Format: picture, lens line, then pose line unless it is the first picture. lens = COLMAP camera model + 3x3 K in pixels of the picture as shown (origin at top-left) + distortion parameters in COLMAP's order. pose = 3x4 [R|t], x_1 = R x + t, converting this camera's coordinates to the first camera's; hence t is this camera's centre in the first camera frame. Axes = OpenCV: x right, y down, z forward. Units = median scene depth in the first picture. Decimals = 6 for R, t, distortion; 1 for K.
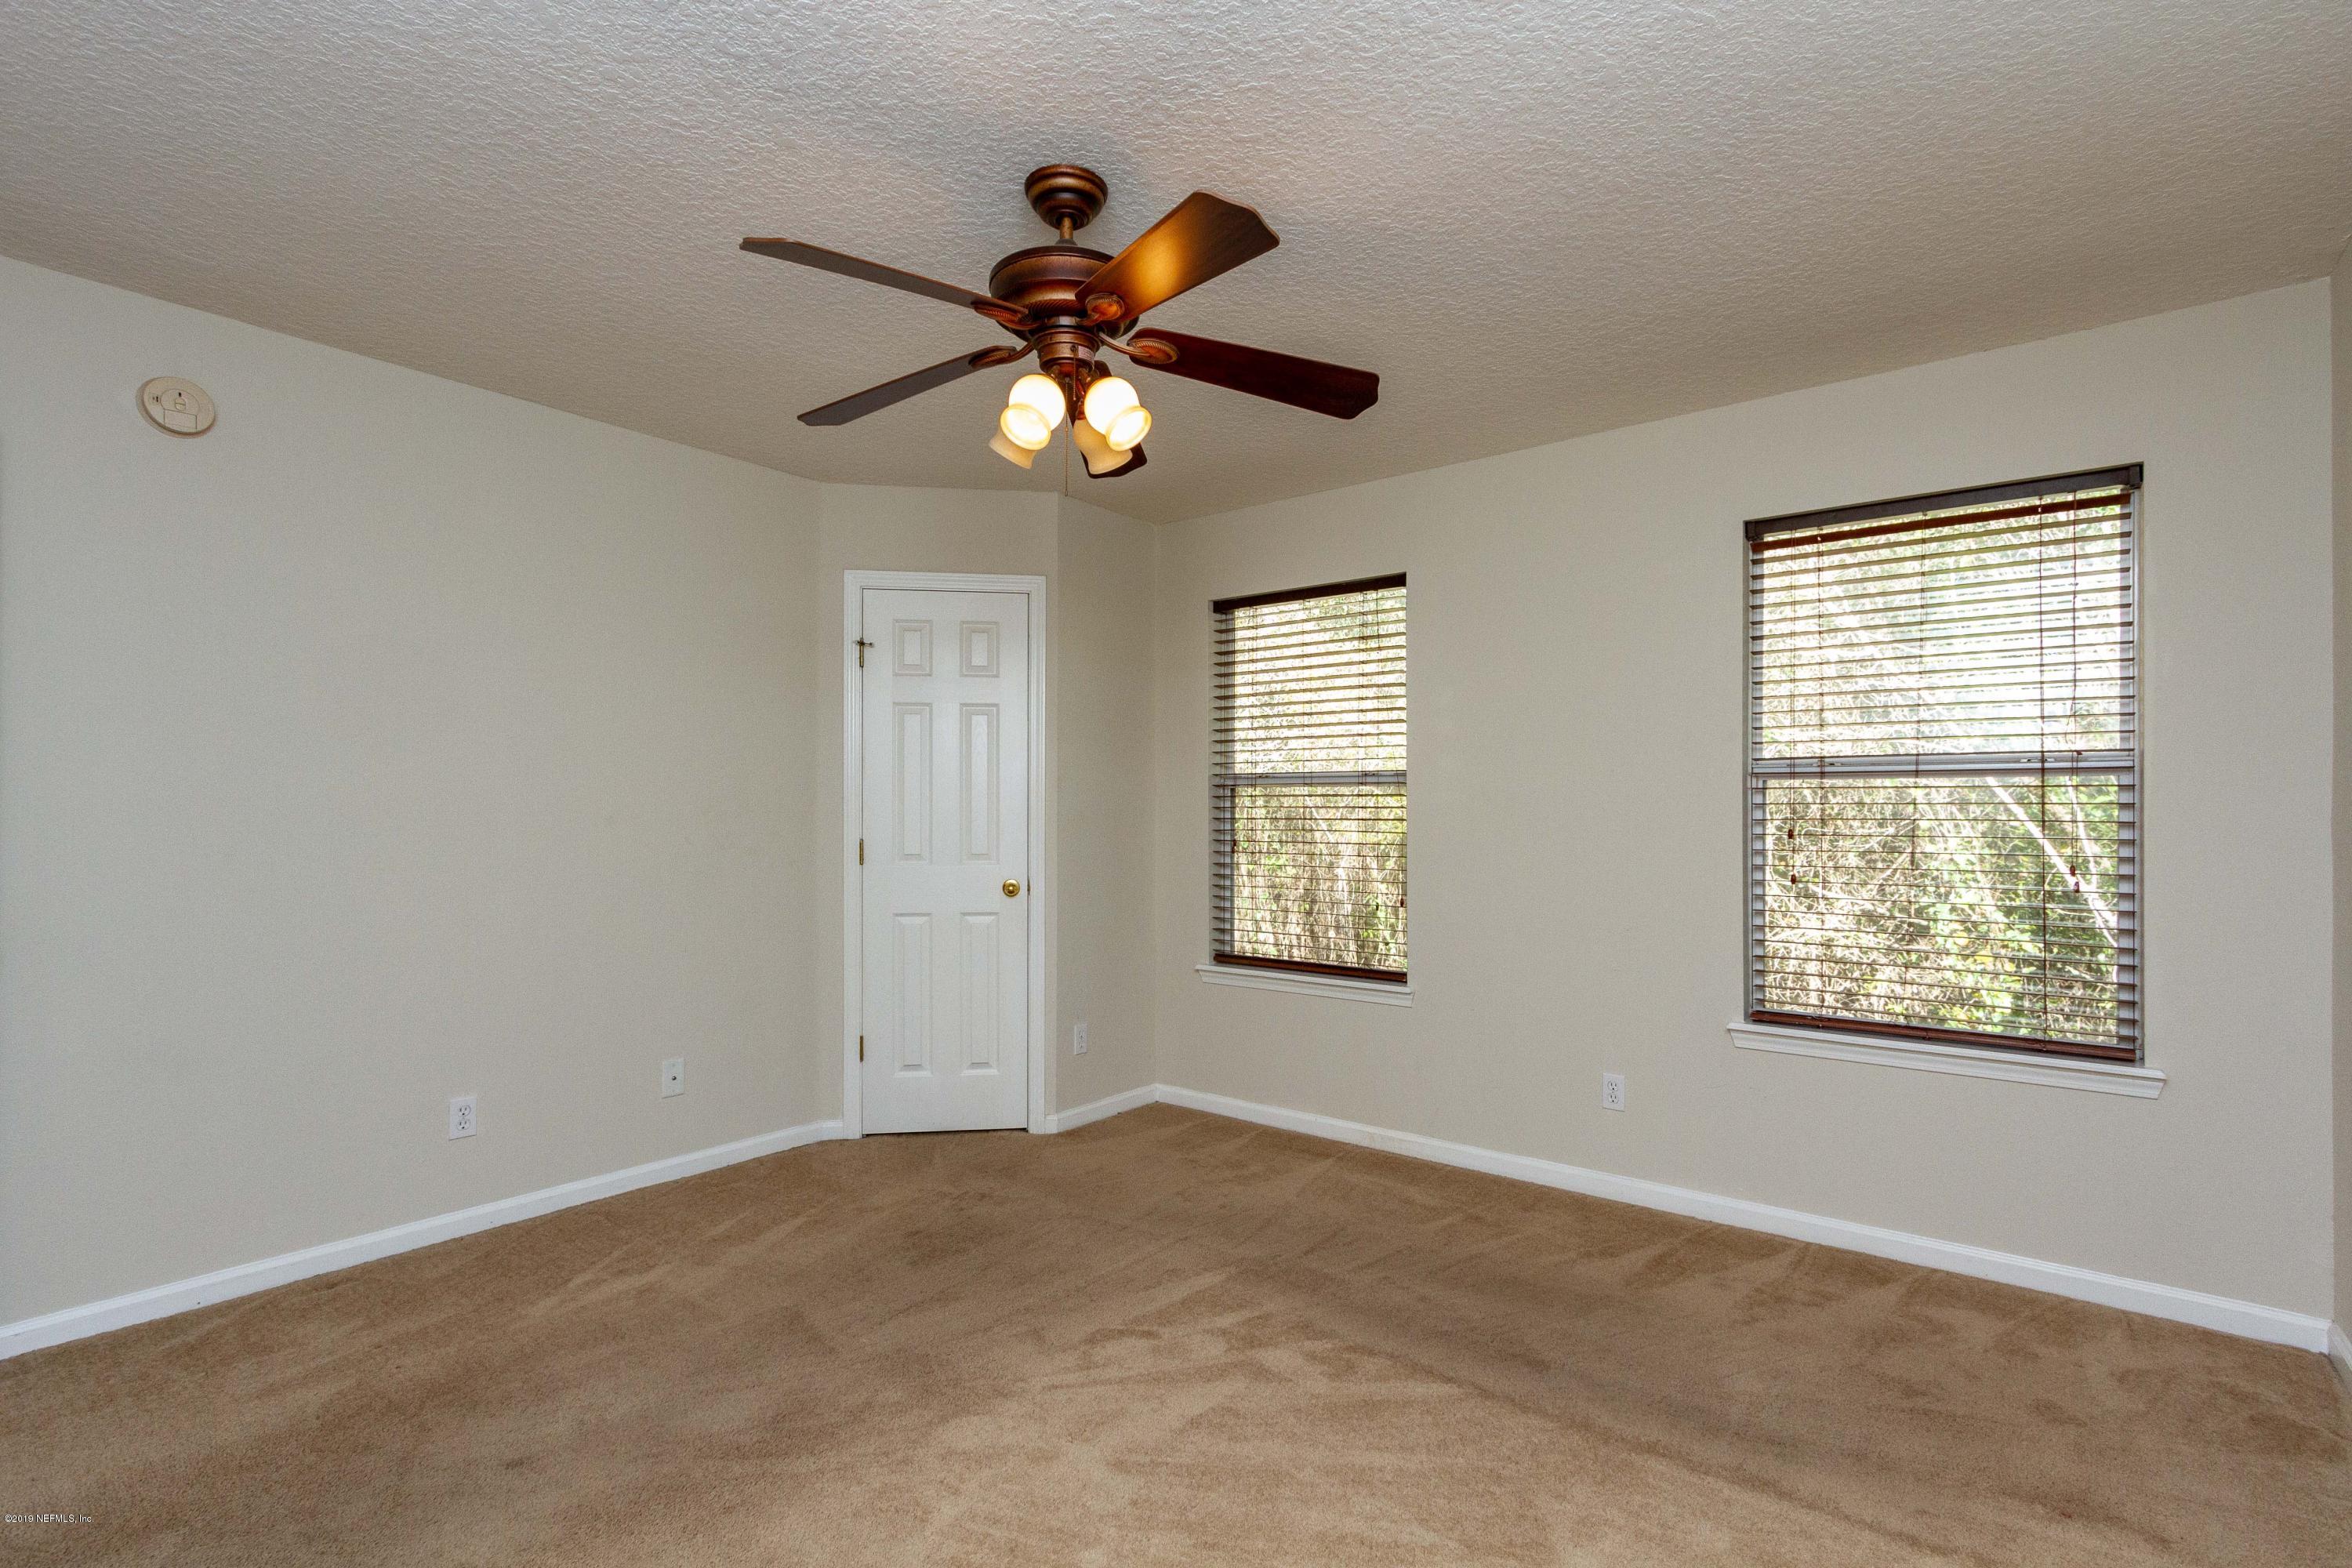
lens RADIAL K [[1034.9, 0, 1176.6], [0, 1034.9, 818.3], [0, 0, 1]] dist [0.000548, -0.000278]
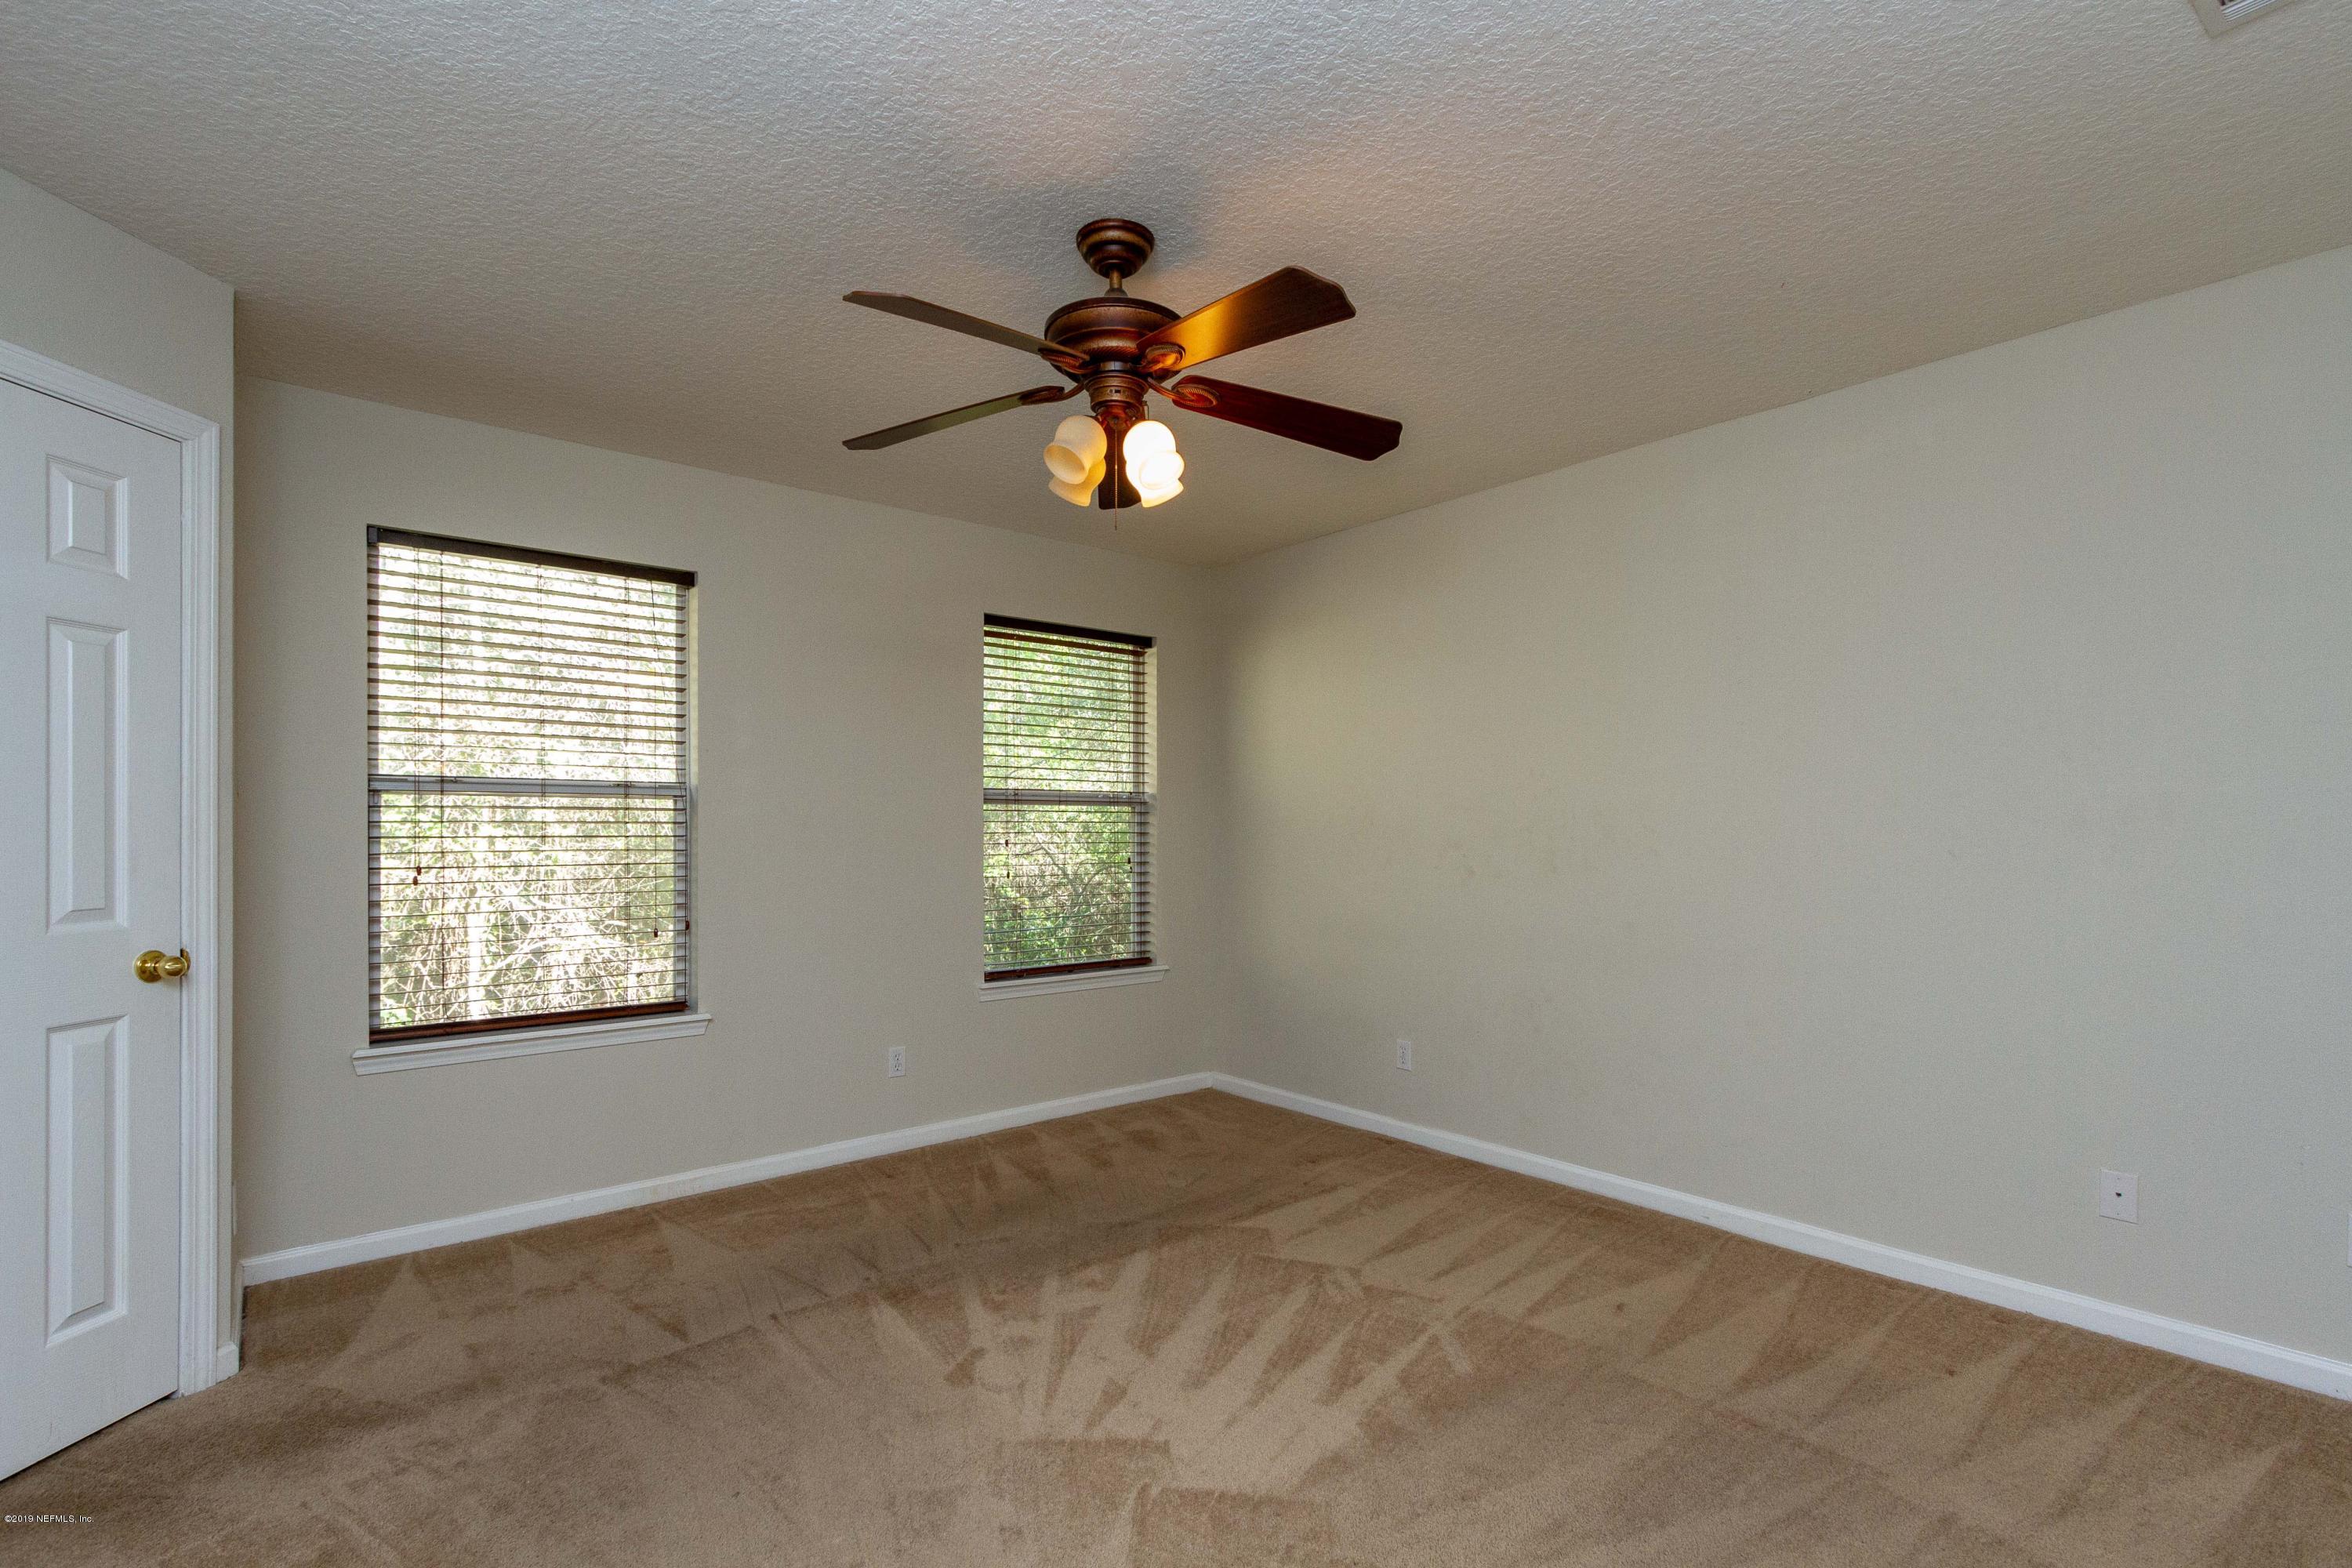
lens RADIAL K [[1068.3, 0, 1178.3], [0, 1068.3, 811.8], [0, 0, 1]] dist [0.002811, -0.000583]
pose [[0.236263, 0.003065, 0.971684, -0.887472], [-0.002784, 0.999993, -0.002477, -0.028463], [-0.971685, -0.002120, 0.236270, 0.494422]]
